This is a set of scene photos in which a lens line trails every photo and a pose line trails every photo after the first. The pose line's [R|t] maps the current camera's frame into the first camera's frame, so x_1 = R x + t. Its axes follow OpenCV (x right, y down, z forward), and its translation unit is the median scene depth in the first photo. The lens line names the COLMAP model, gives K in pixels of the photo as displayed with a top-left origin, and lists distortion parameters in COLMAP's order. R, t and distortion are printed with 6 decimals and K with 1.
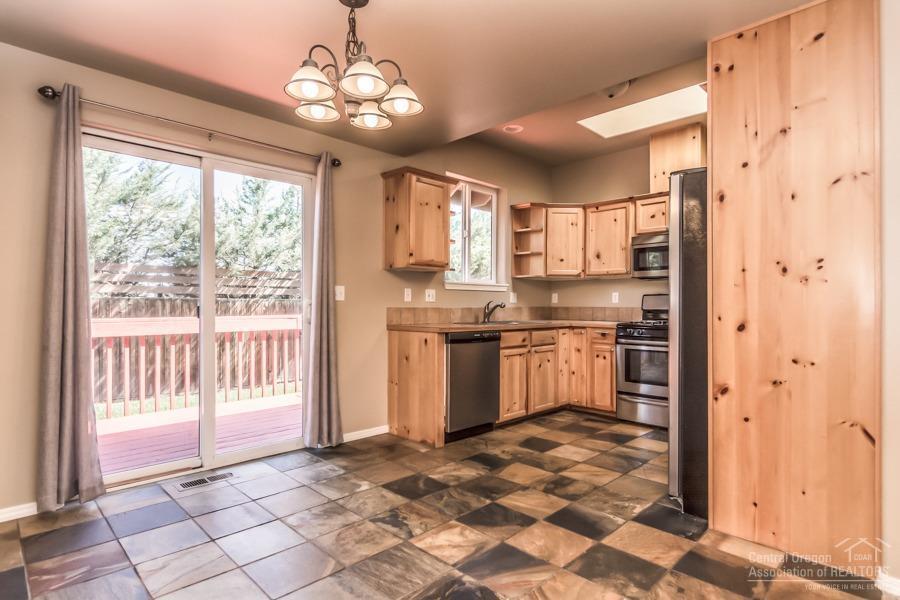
lens RADIAL K [[476.0, 0, 448.5], [0, 476.0, 300.9], [0, 0, 1]] dist [0.002958, 0.000008]
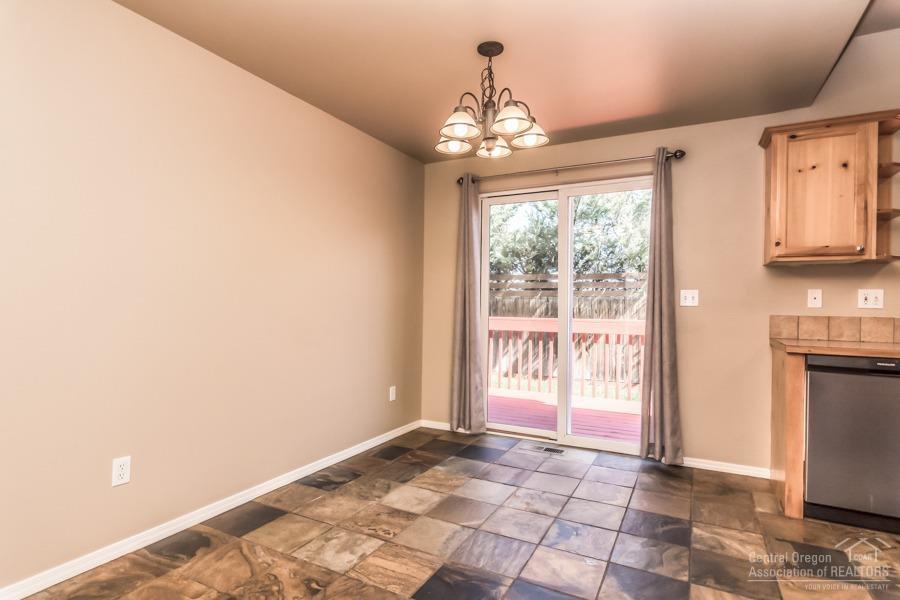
lens RADIAL K [[476.0, 0, 448.0], [0, 476.0, 302.1], [0, 0, 1]] dist [0.002958, 0.000008]
pose [[0.301868, -0.003900, -0.953342, 0.540902], [-0.001438, 0.999989, -0.004546, -0.003539], [0.953349, 0.002743, 0.301859, 0.337028]]
